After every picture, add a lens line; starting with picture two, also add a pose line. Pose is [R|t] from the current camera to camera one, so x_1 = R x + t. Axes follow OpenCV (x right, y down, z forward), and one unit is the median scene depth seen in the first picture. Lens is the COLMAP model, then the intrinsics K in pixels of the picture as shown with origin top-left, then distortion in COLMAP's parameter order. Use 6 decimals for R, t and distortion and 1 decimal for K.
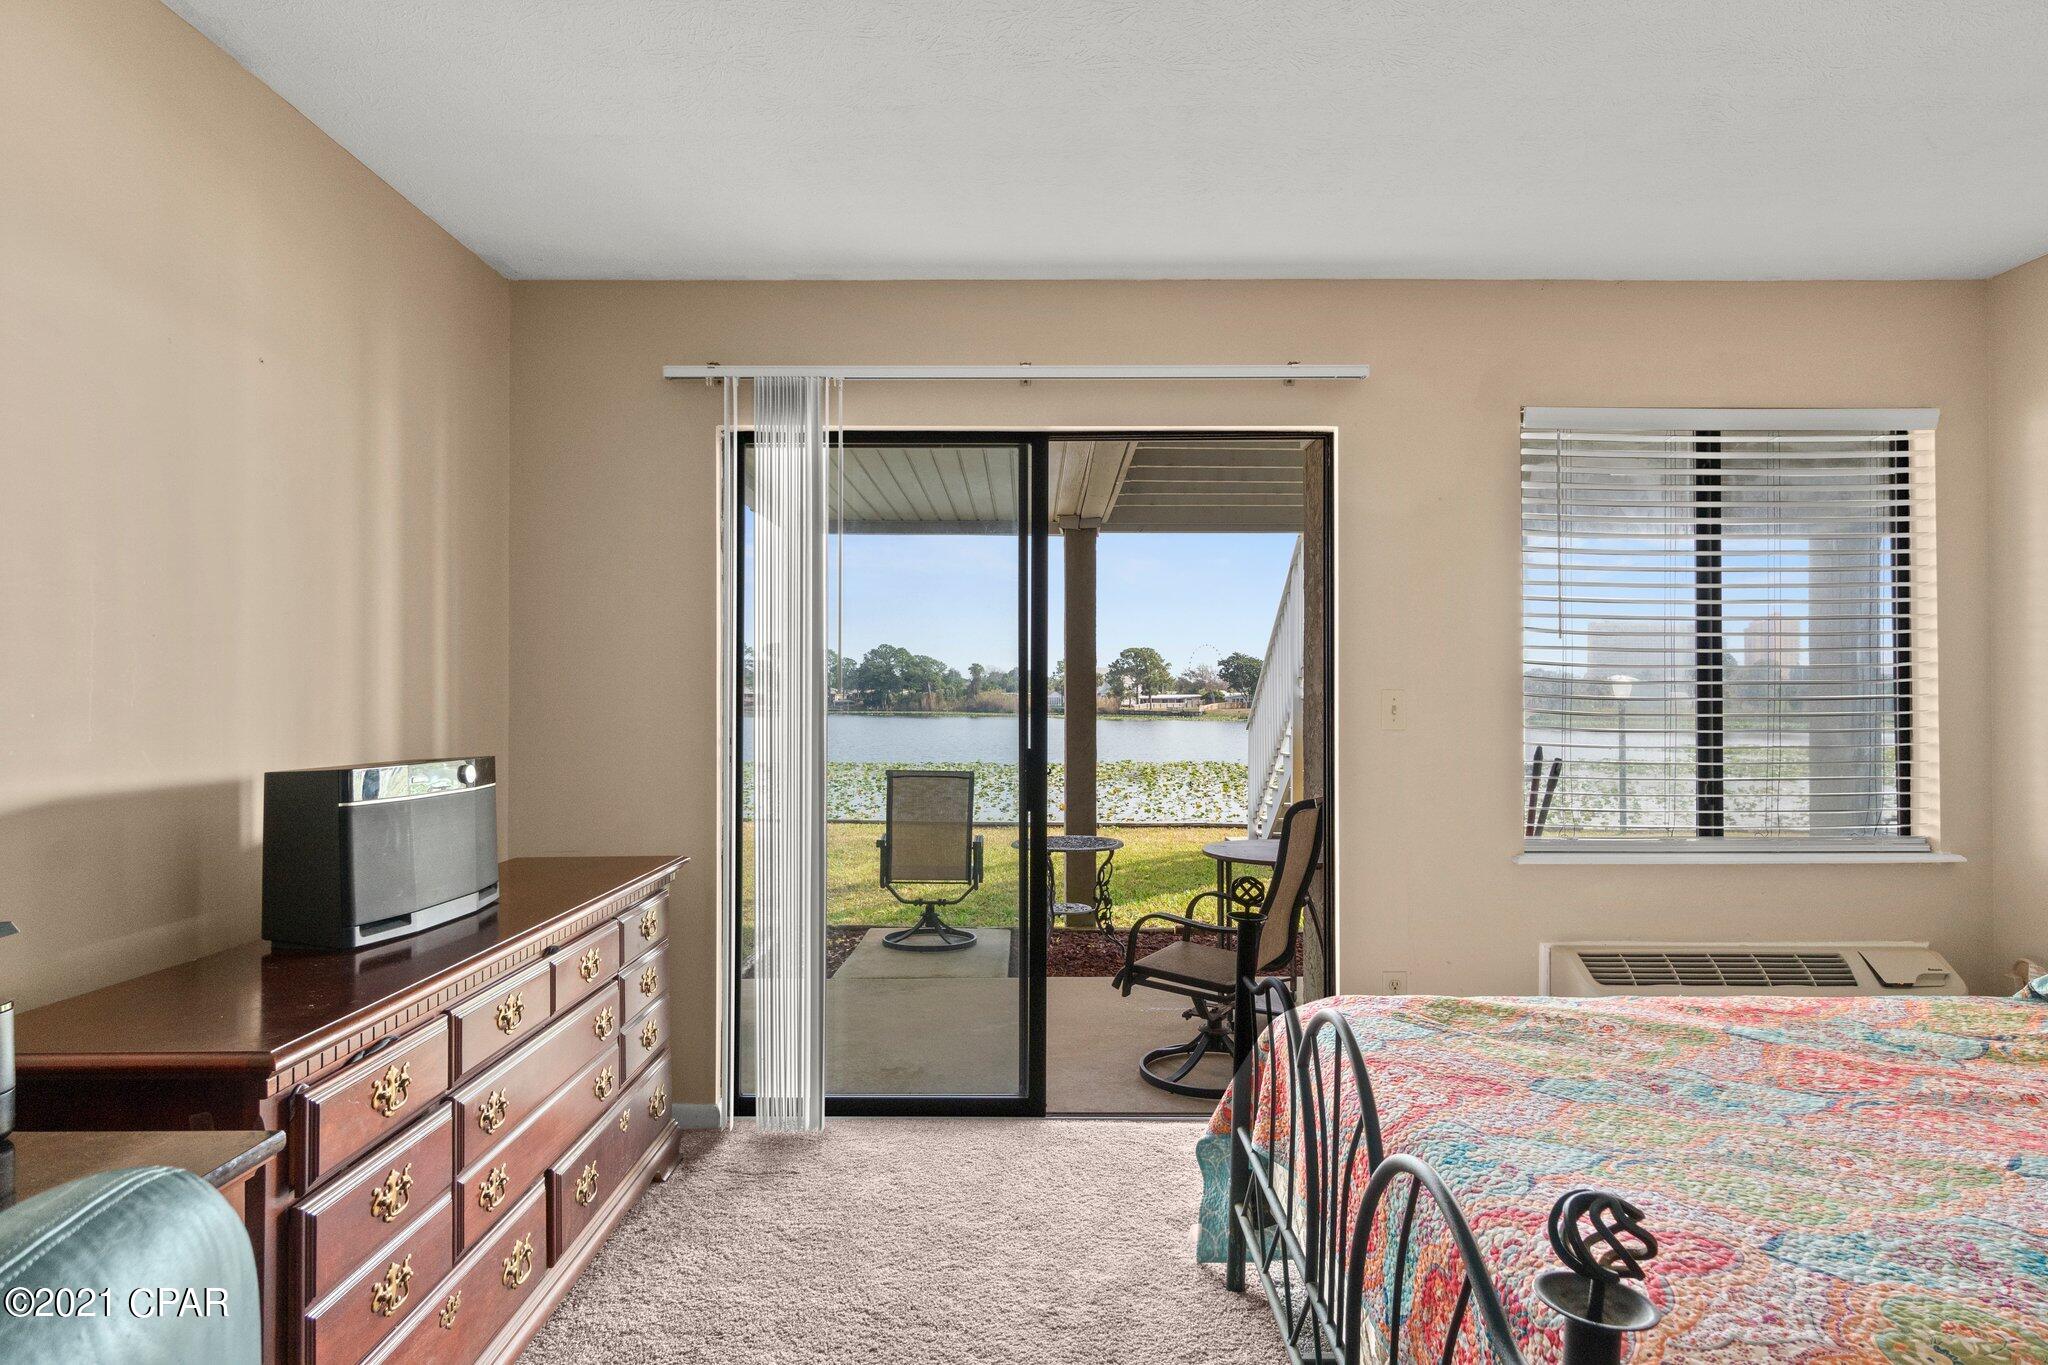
lens RADIAL K [[1124.0, 0, 1028.3], [0, 1124.0, 688.3], [0, 0, 1]] dist [0.001386, -0.001228]
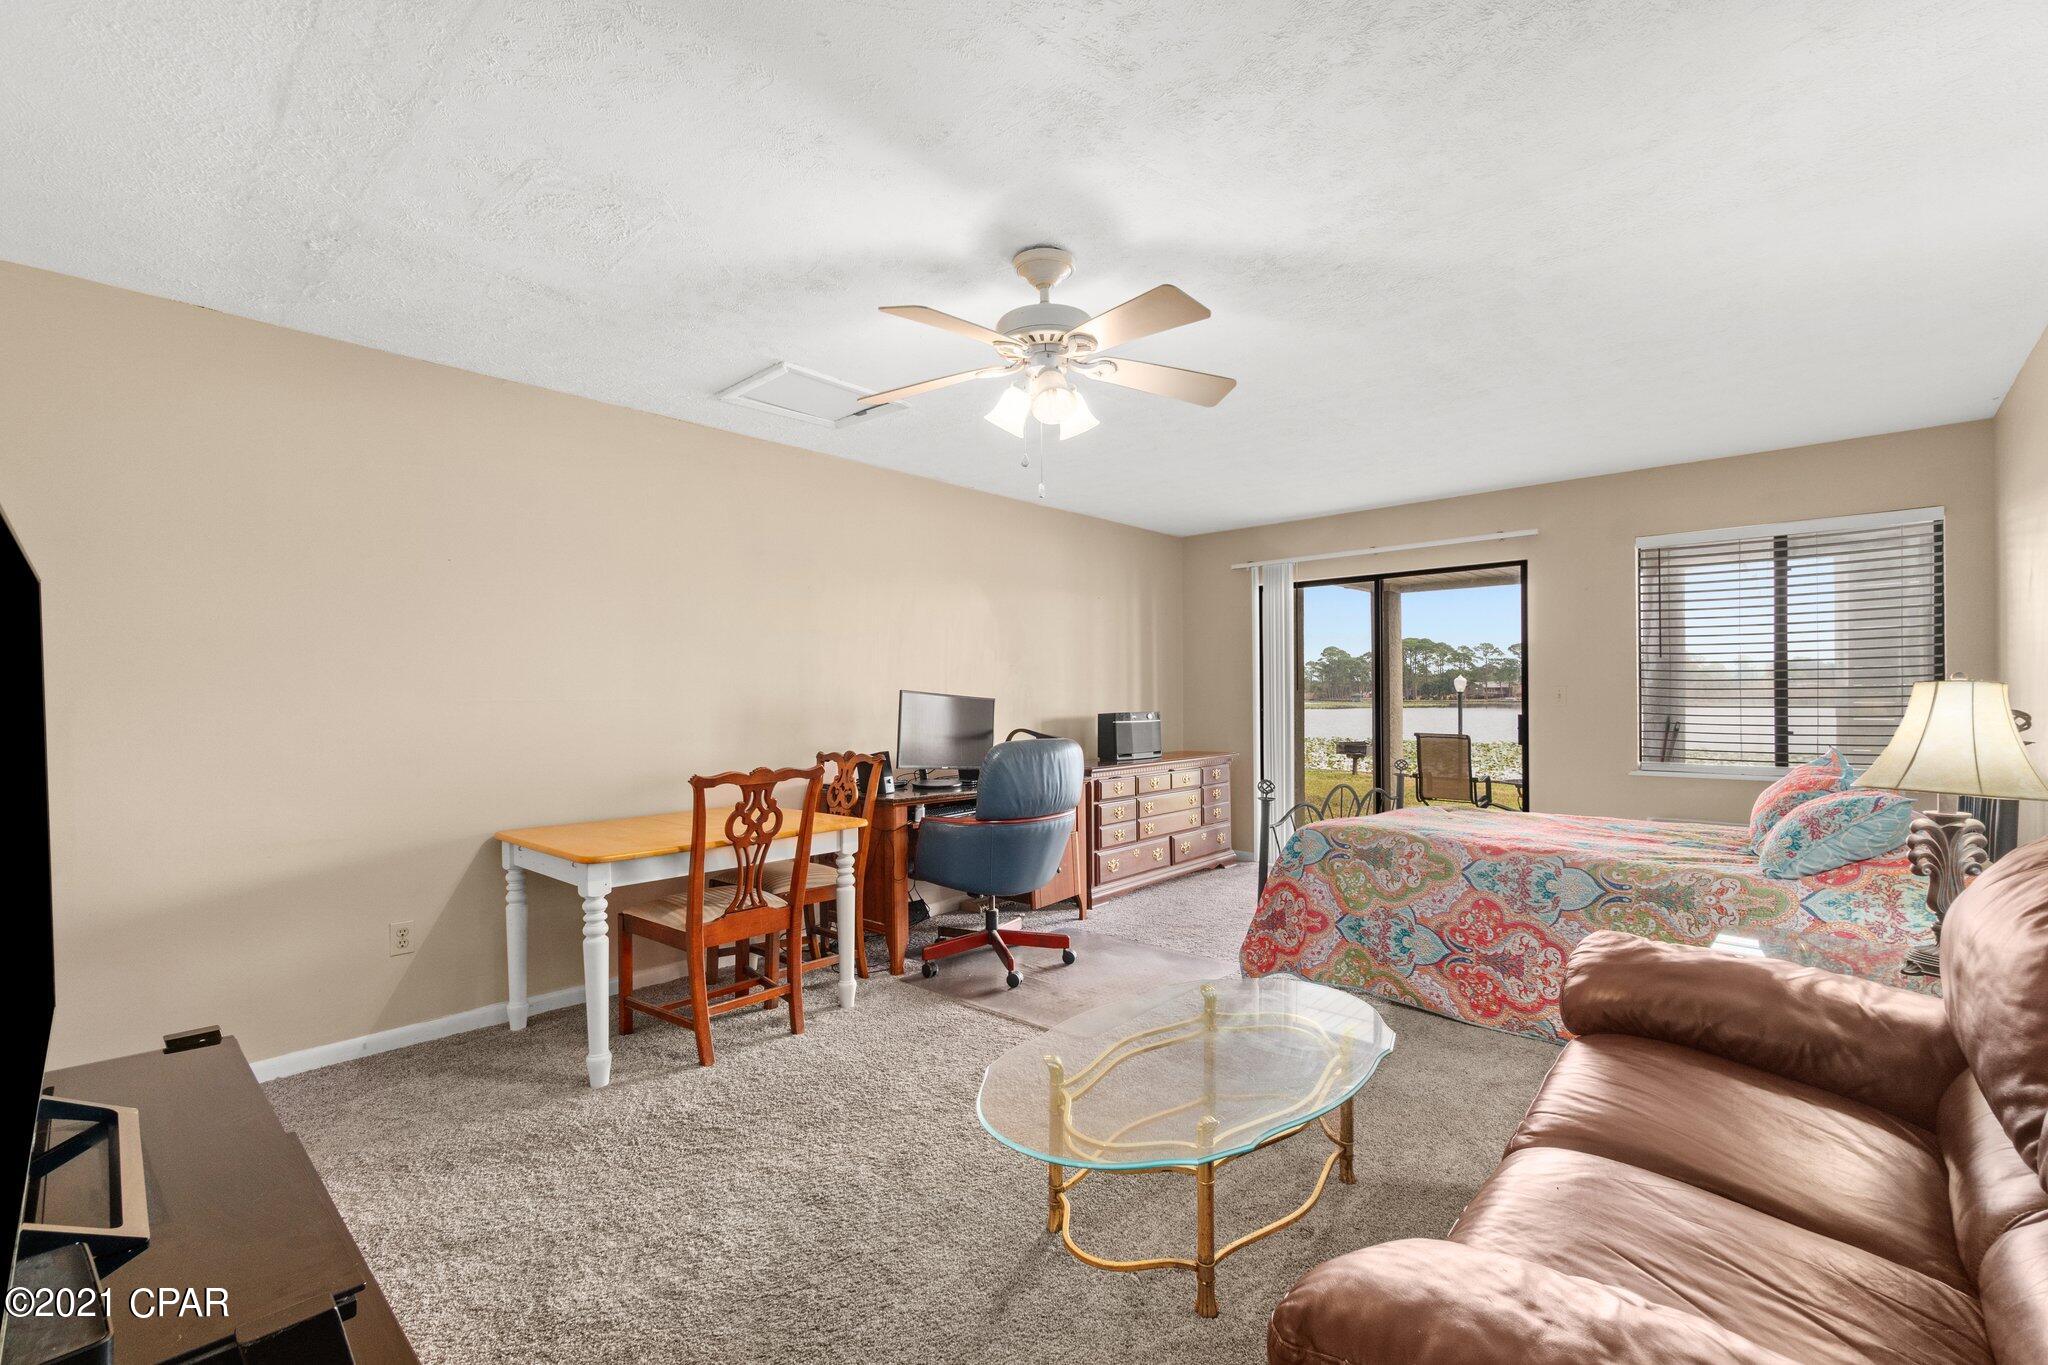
lens RADIAL K [[886.2, 0, 1022.6], [0, 886.2, 701.7], [0, 0, 1]] dist [-0.001644, 0.000111]
pose [[0.733525, -0.000820, -0.679662, 0.706959], [0.014256, 0.999798, 0.014179, -0.005860], [0.679513, -0.020090, 0.733388, -0.827894]]
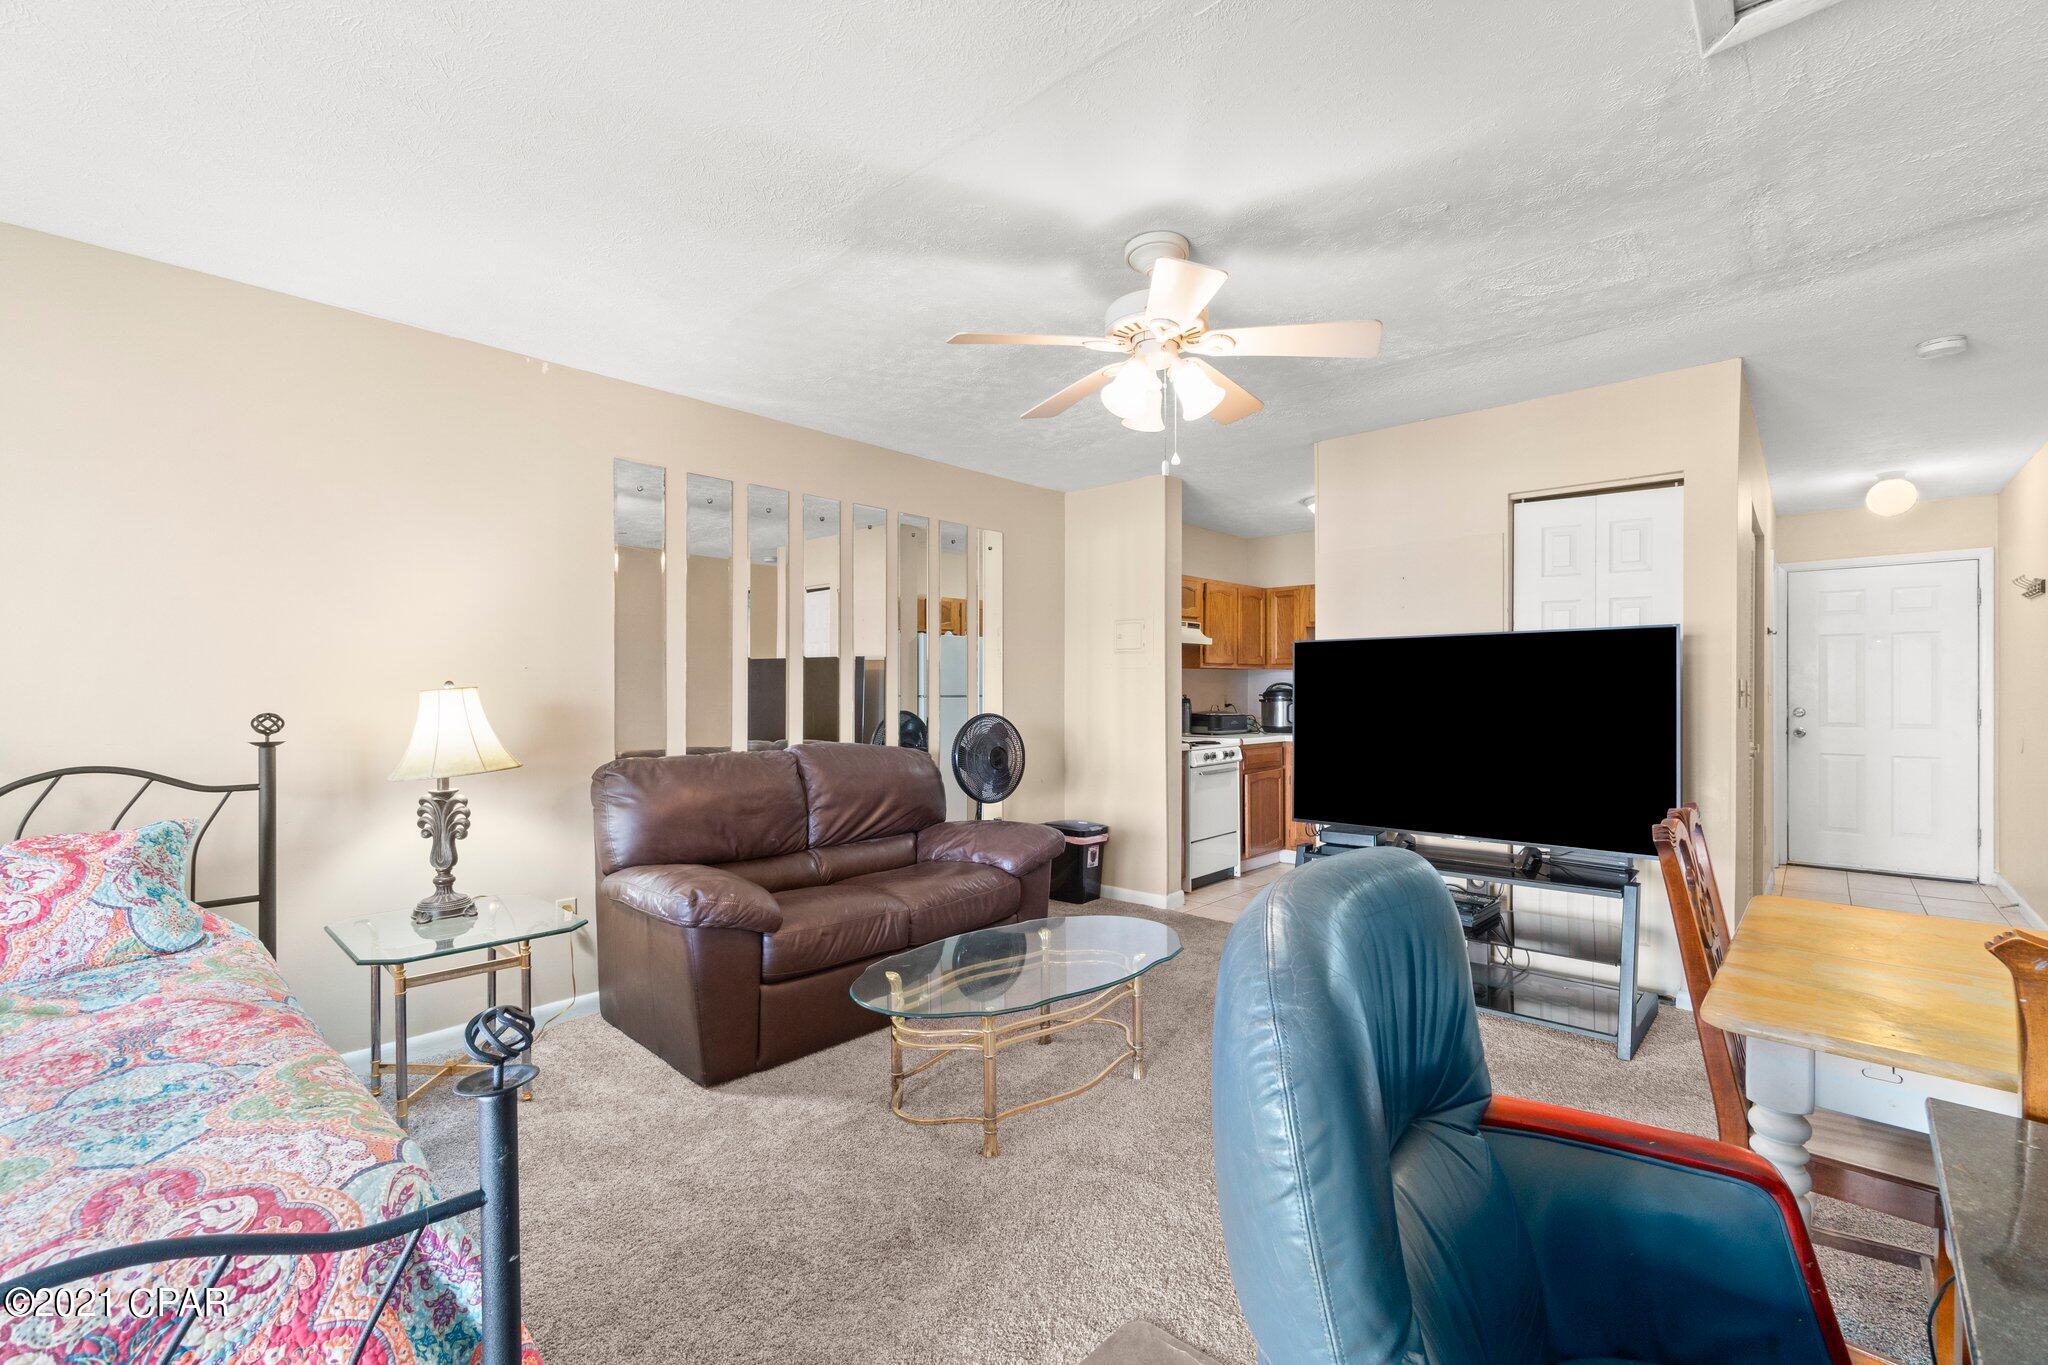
lens RADIAL K [[865.9, 0, 1024.0], [0, 865.9, 682.5], [0, 0, 1]] dist [0.001256, 0.000210]
pose [[-0.729132, 0.007337, 0.684334, -0.215628], [-0.004345, 0.999873, -0.015350, 0.004419], [-0.684360, -0.014166, -0.729007, 0.355184]]
